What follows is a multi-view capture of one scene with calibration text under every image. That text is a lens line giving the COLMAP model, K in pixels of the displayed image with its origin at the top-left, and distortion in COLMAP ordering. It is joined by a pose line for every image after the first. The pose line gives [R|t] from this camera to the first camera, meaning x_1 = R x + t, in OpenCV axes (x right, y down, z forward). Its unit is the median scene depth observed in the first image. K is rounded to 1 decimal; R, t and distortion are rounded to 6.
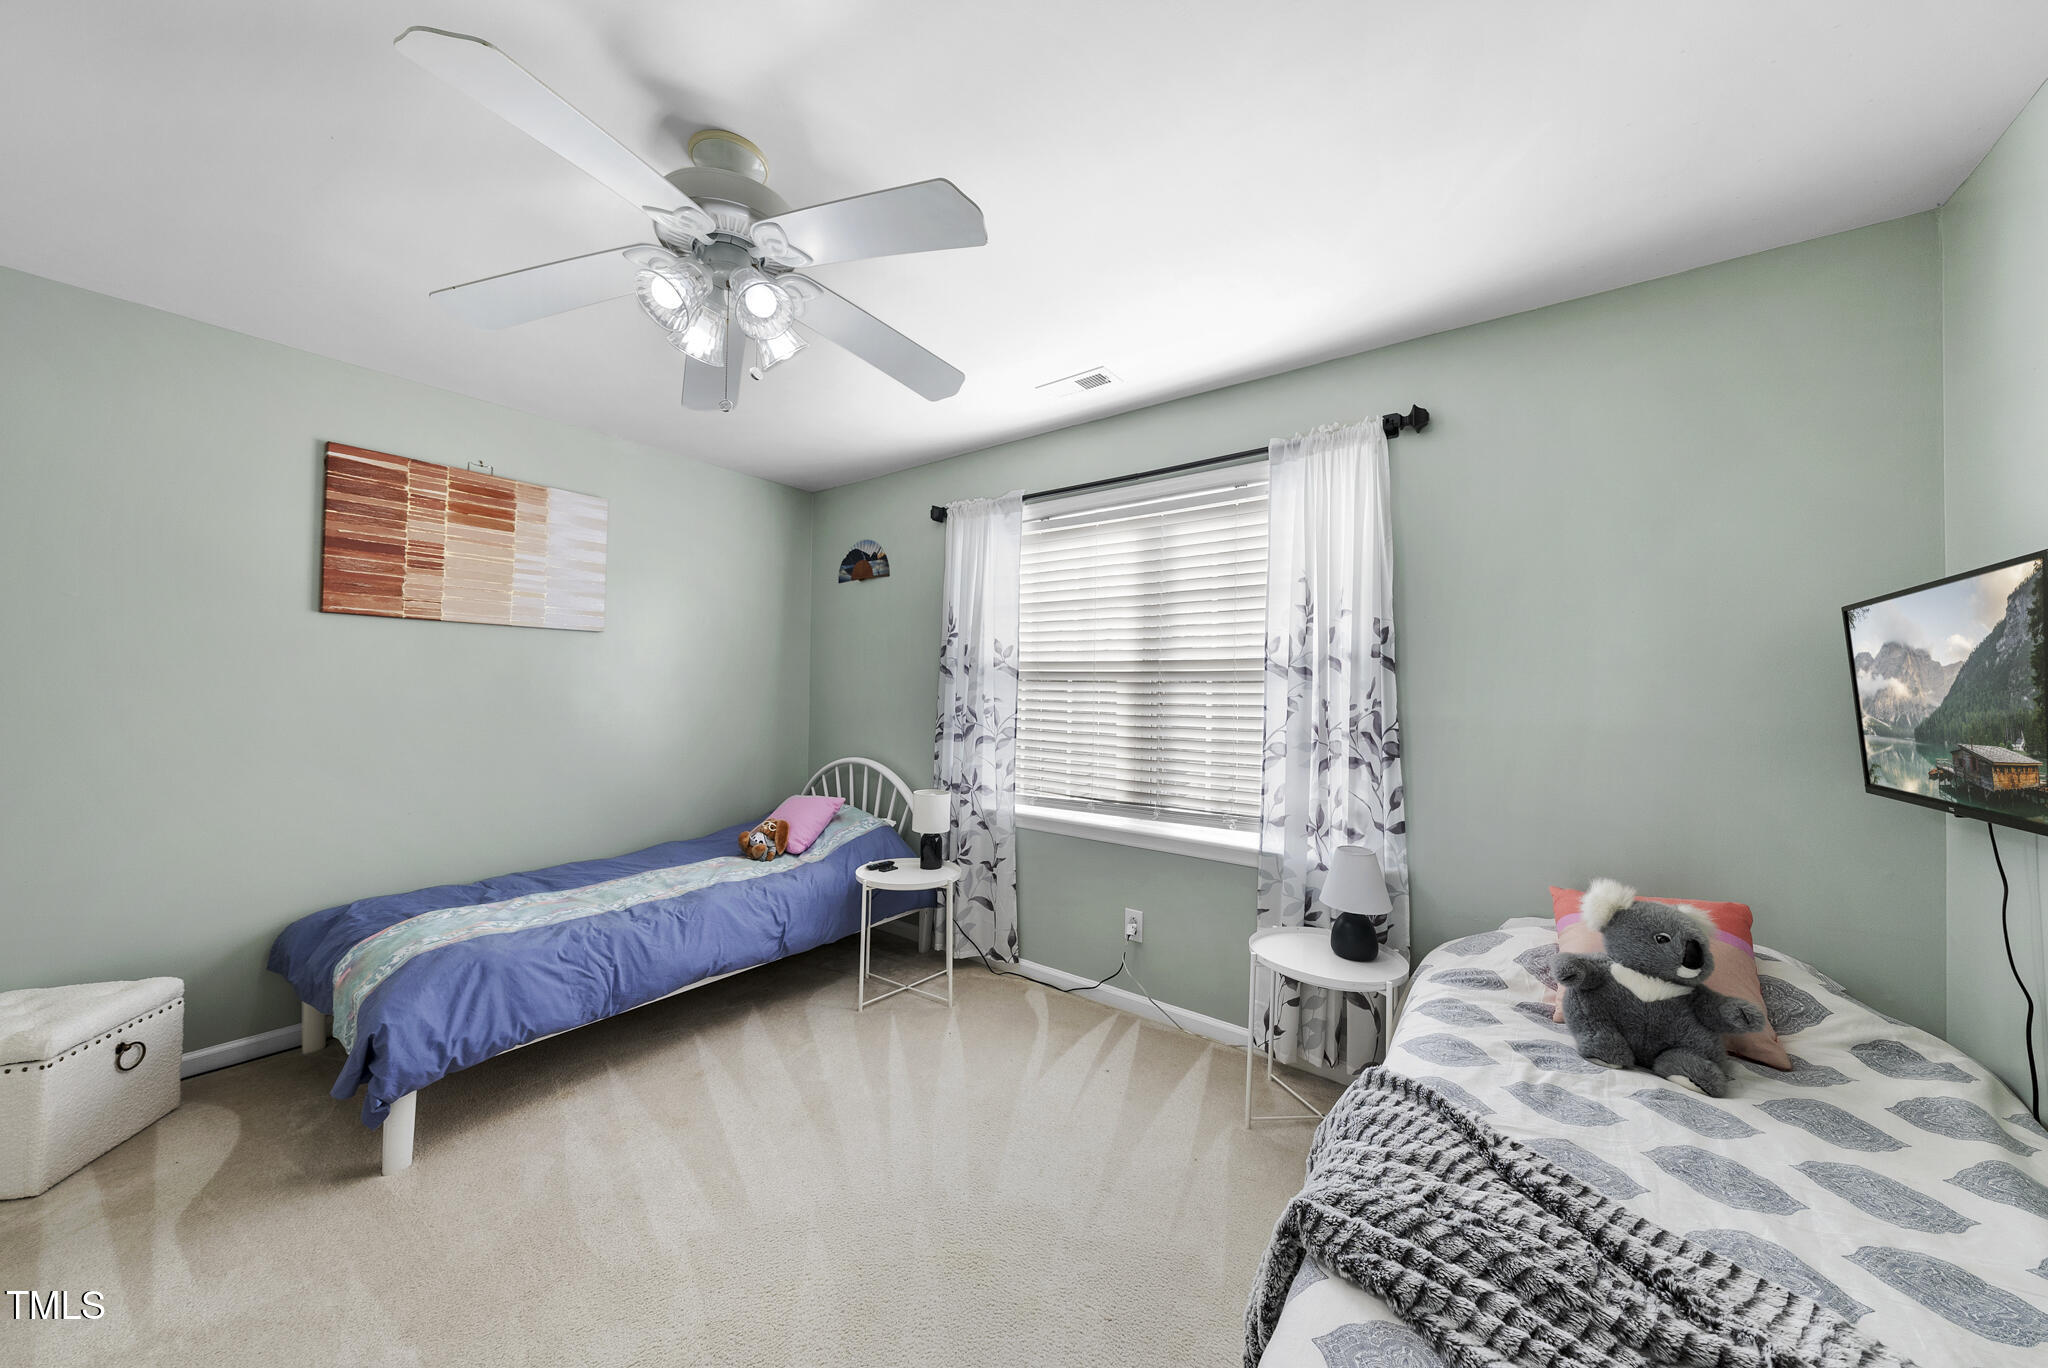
lens RADIAL K [[705.1, 0, 1027.8], [0, 705.1, 689.7], [0, 0, 1]] dist [0.000428, 0.000481]
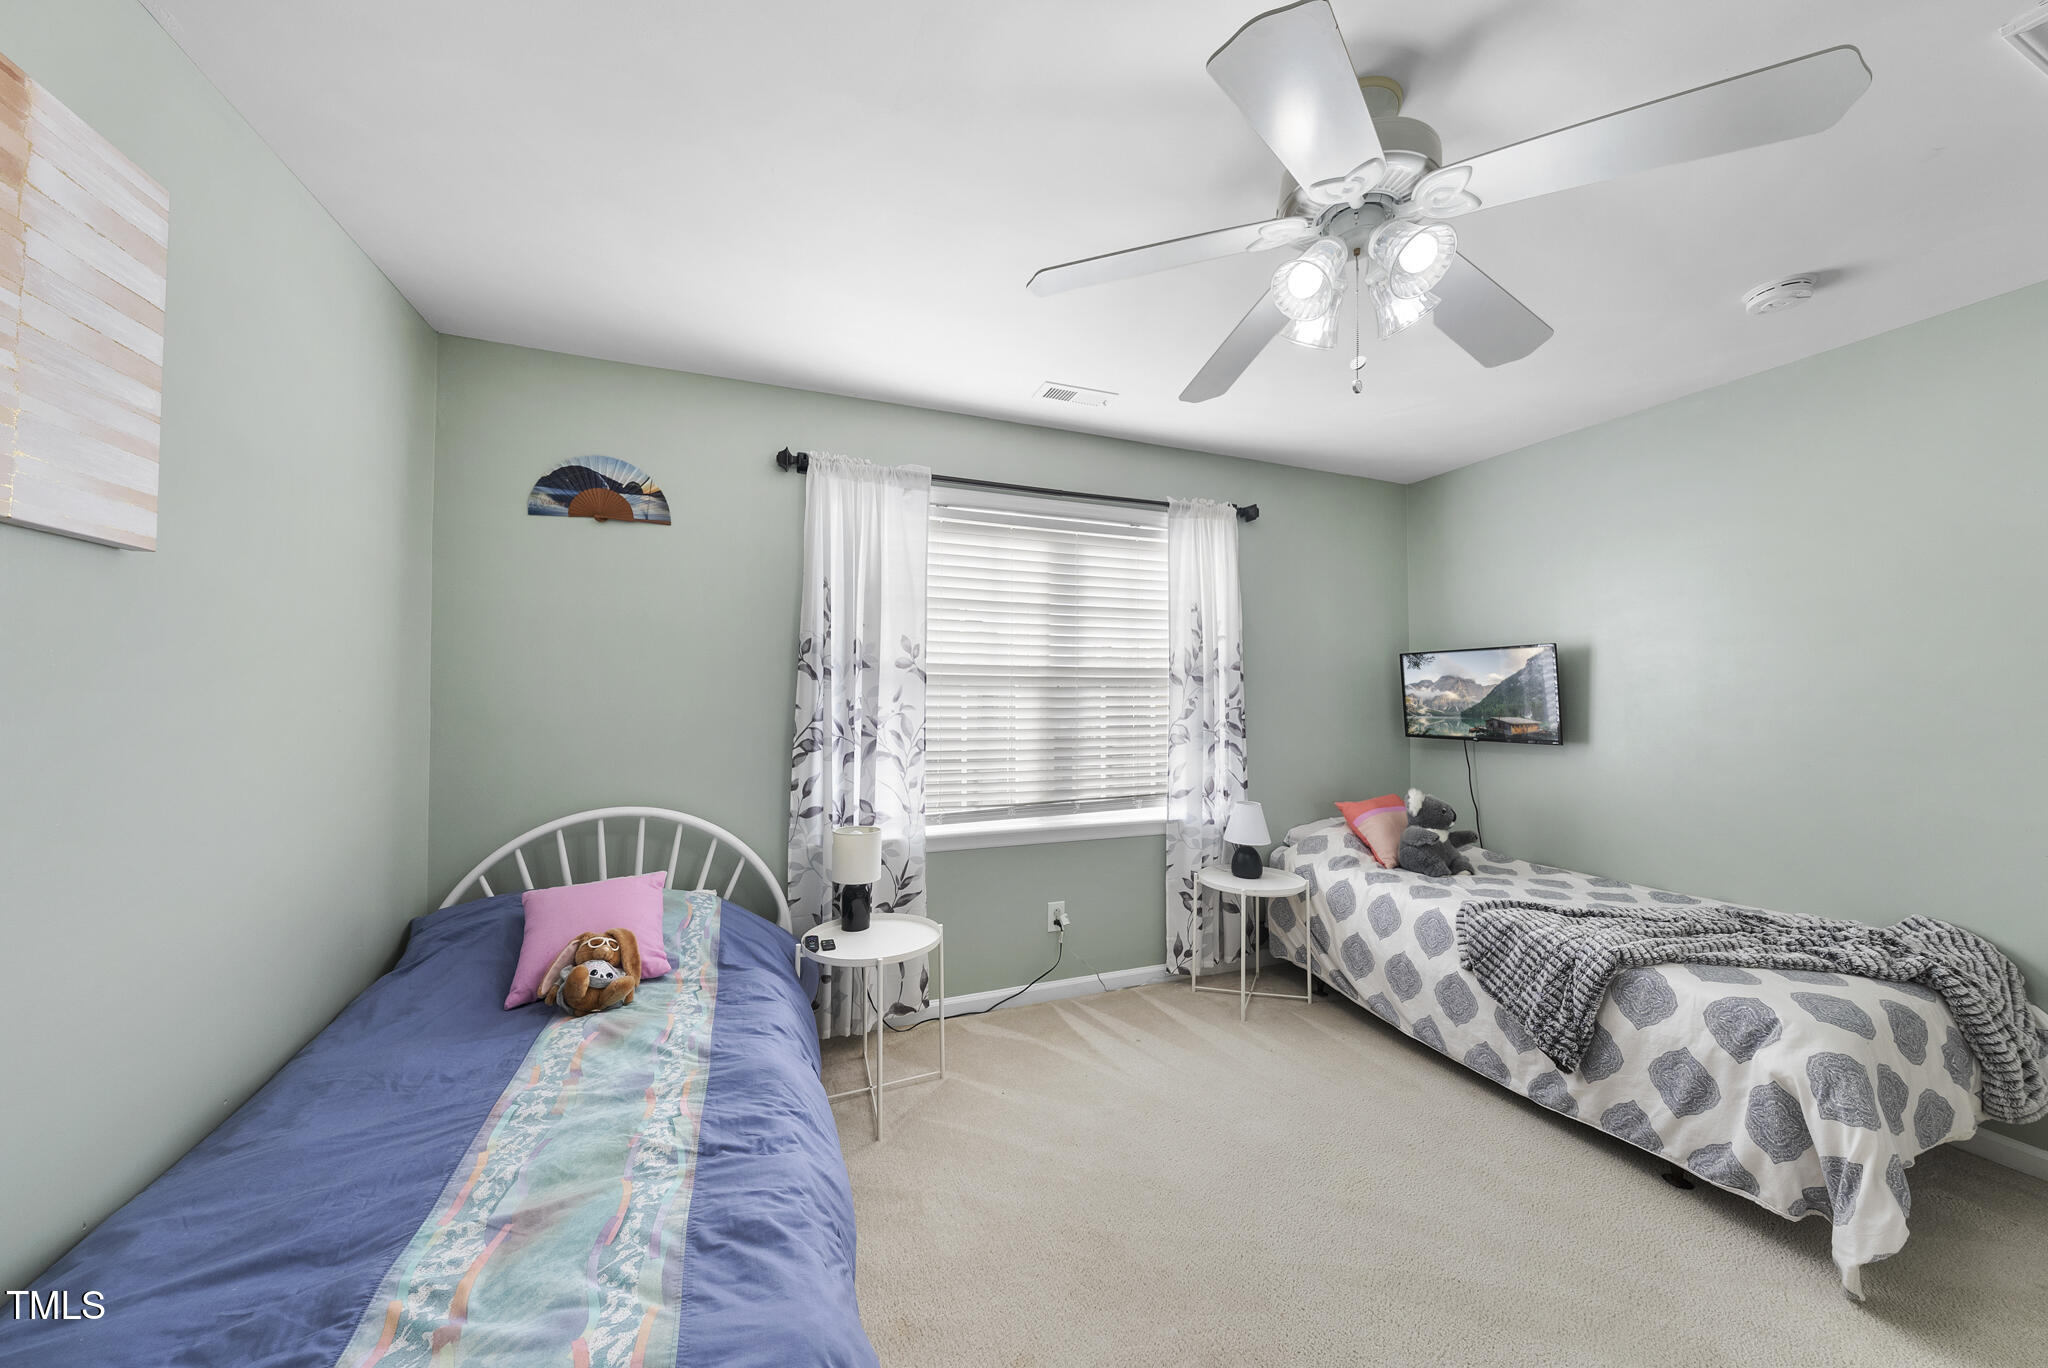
lens RADIAL K [[705.1, 0, 1027.4], [0, 705.1, 688.7], [0, 0, 1]] dist [0.000428, 0.000481]
pose [[0.517777, -0.006136, 0.855493, -0.772767], [0.003137, 0.999981, 0.005274, -0.013588], [-0.855510, -0.000047, 0.517787, 0.486511]]
